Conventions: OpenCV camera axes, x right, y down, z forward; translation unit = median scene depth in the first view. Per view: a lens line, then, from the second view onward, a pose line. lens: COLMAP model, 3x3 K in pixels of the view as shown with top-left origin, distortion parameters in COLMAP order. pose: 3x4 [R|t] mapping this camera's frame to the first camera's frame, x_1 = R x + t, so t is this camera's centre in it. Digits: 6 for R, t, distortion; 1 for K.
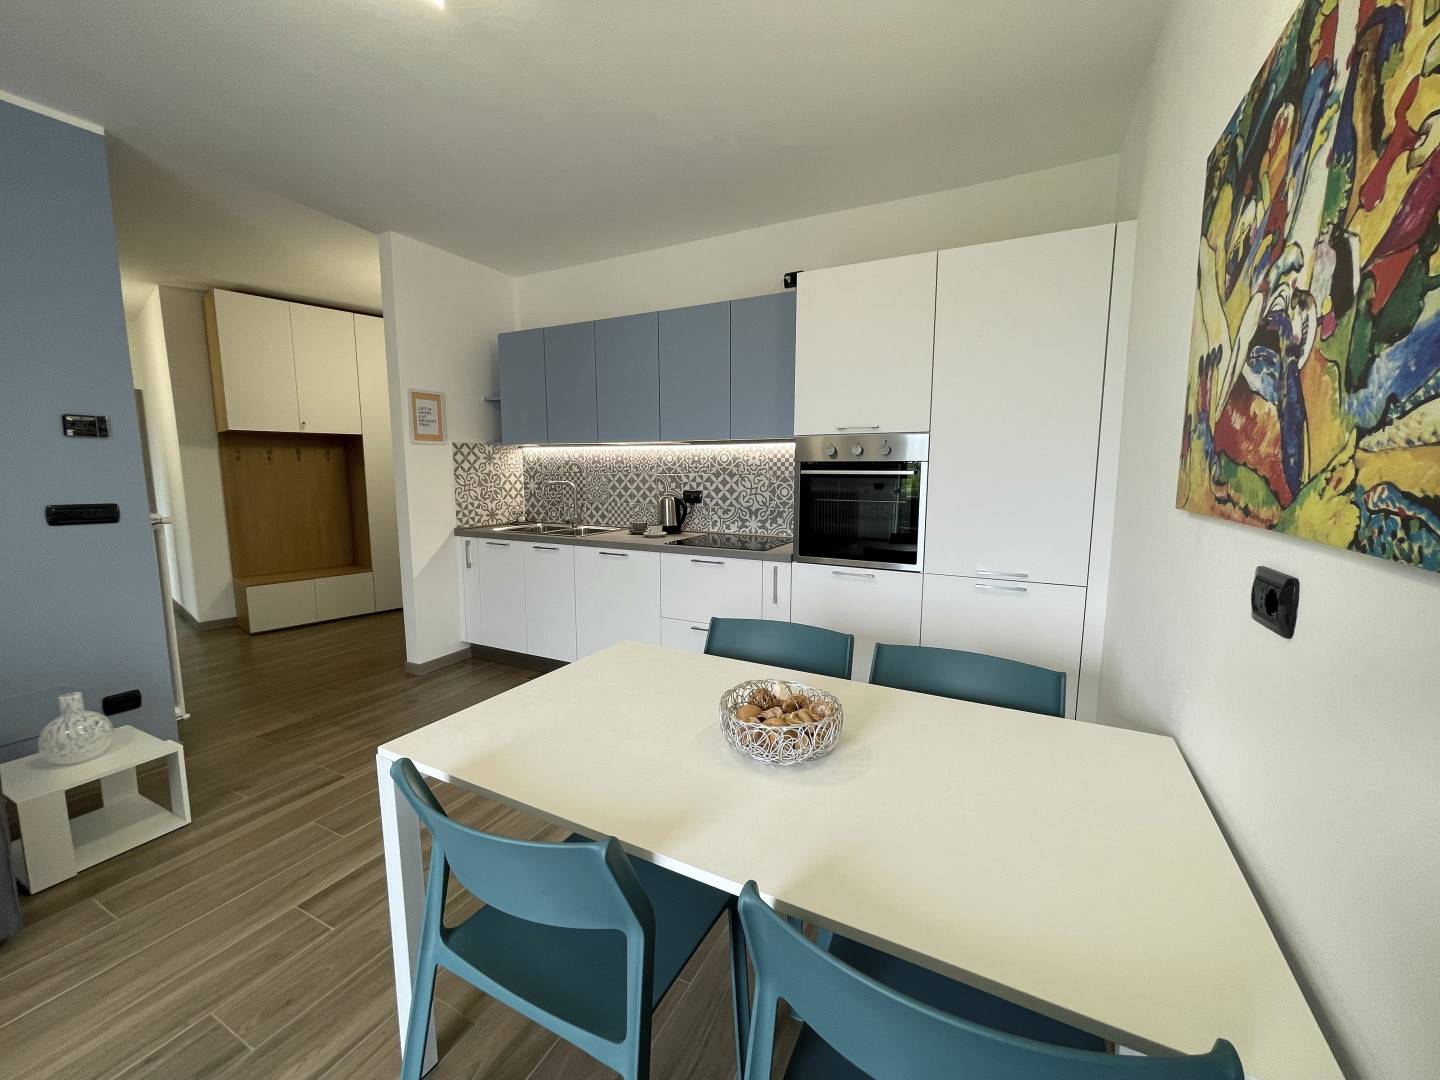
lens RADIAL K [[579.5, 0, 717.9], [0, 579.5, 535.8], [0, 0, 1]] dist [-0.002333, 0.001085]
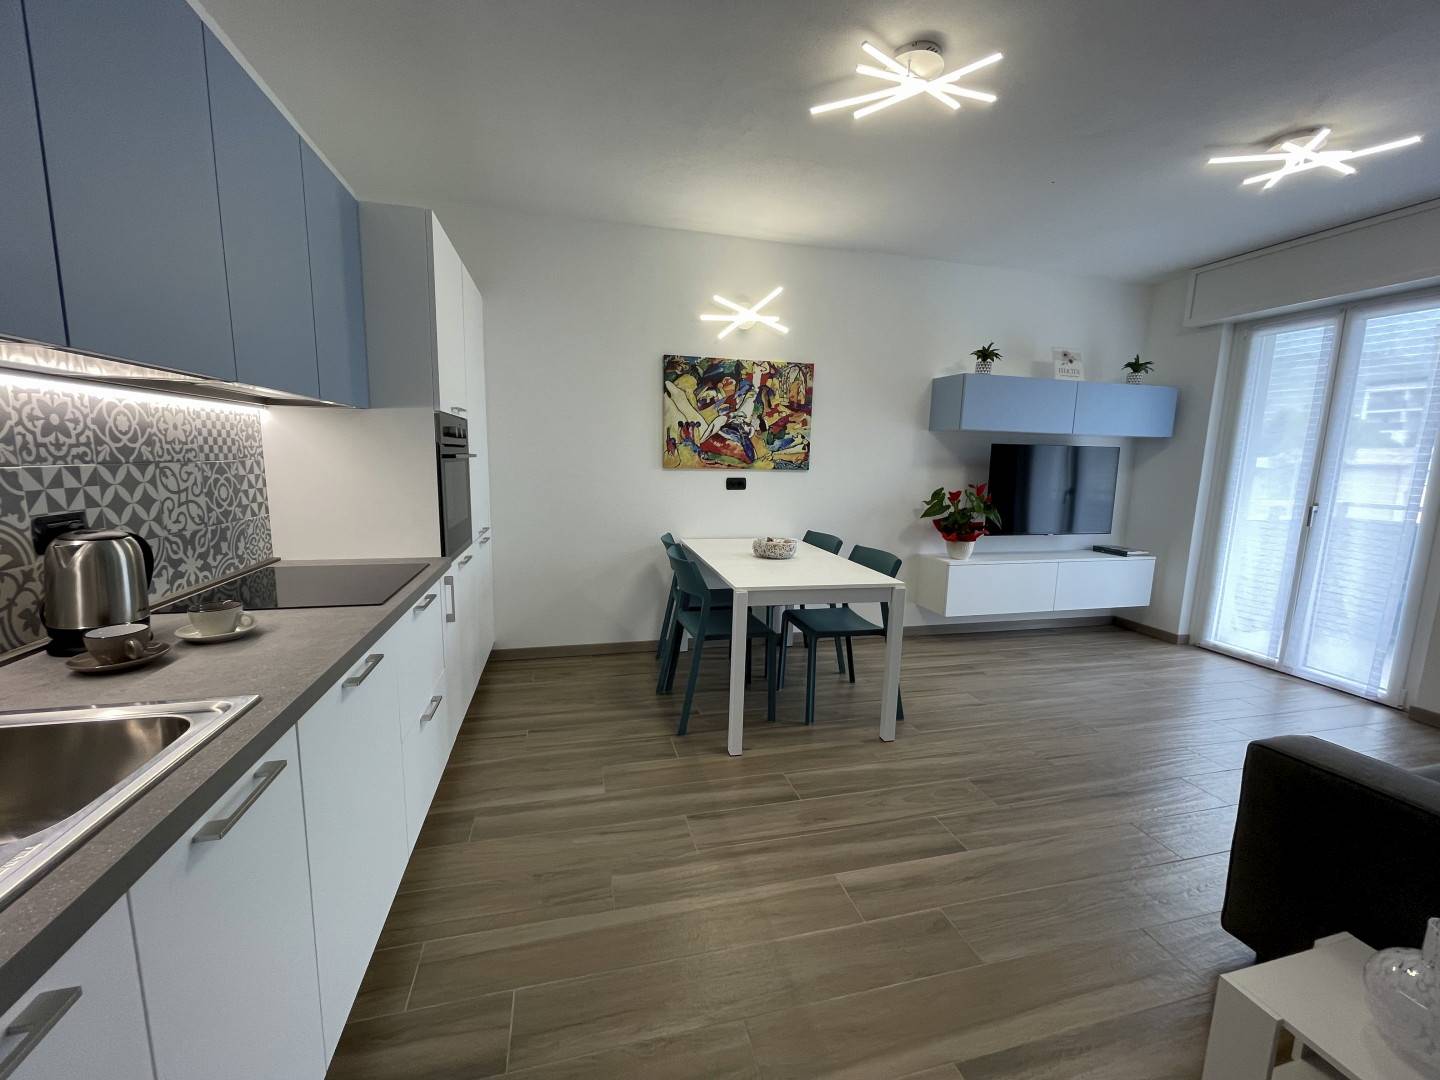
lens RADIAL K [[579.5, 0, 716.4], [0, 579.5, 540.6], [0, 0, 1]] dist [-0.002333, 0.001085]
pose [[-0.664339, -0.124365, 0.737013, -0.567139], [0.067005, 0.972180, 0.224446, -0.116385], [-0.744422, 0.198492, -0.637524, 0.958854]]
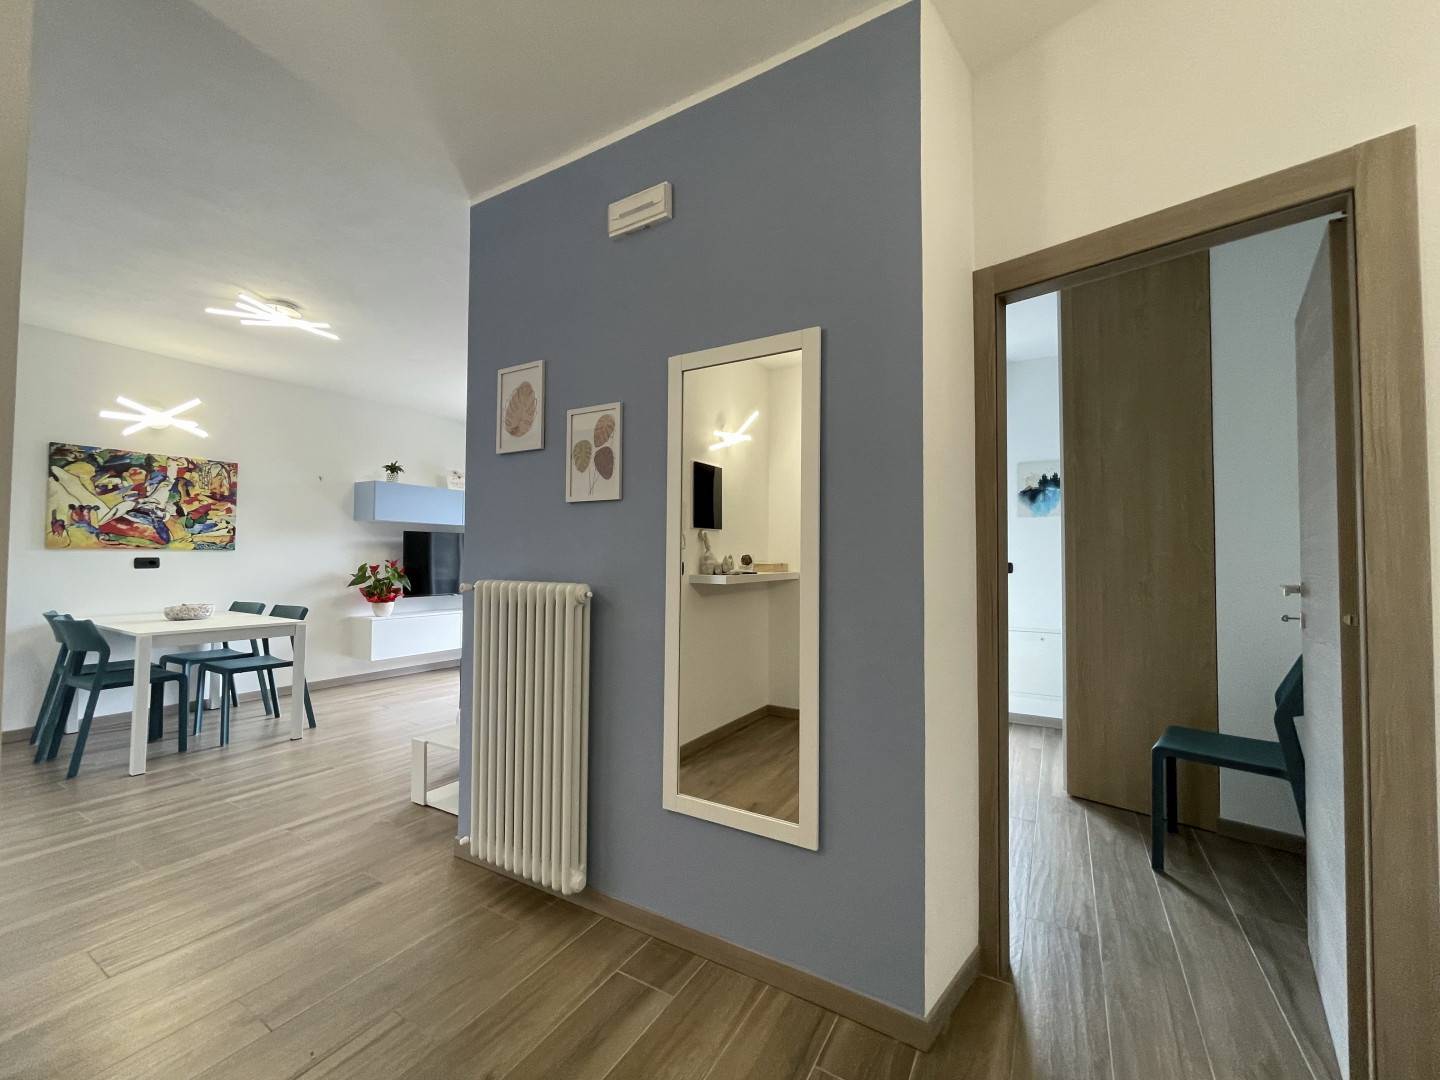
lens RADIAL K [[579.5, 0, 719.0], [0, 579.5, 541.5], [0, 0, 1]] dist [-0.002333, 0.001085]
pose [[-0.998596, -0.002800, 0.052904, -0.999790], [0.001821, 0.996198, 0.087094, -0.118276], [-0.052947, 0.087068, -0.994794, 1.321911]]
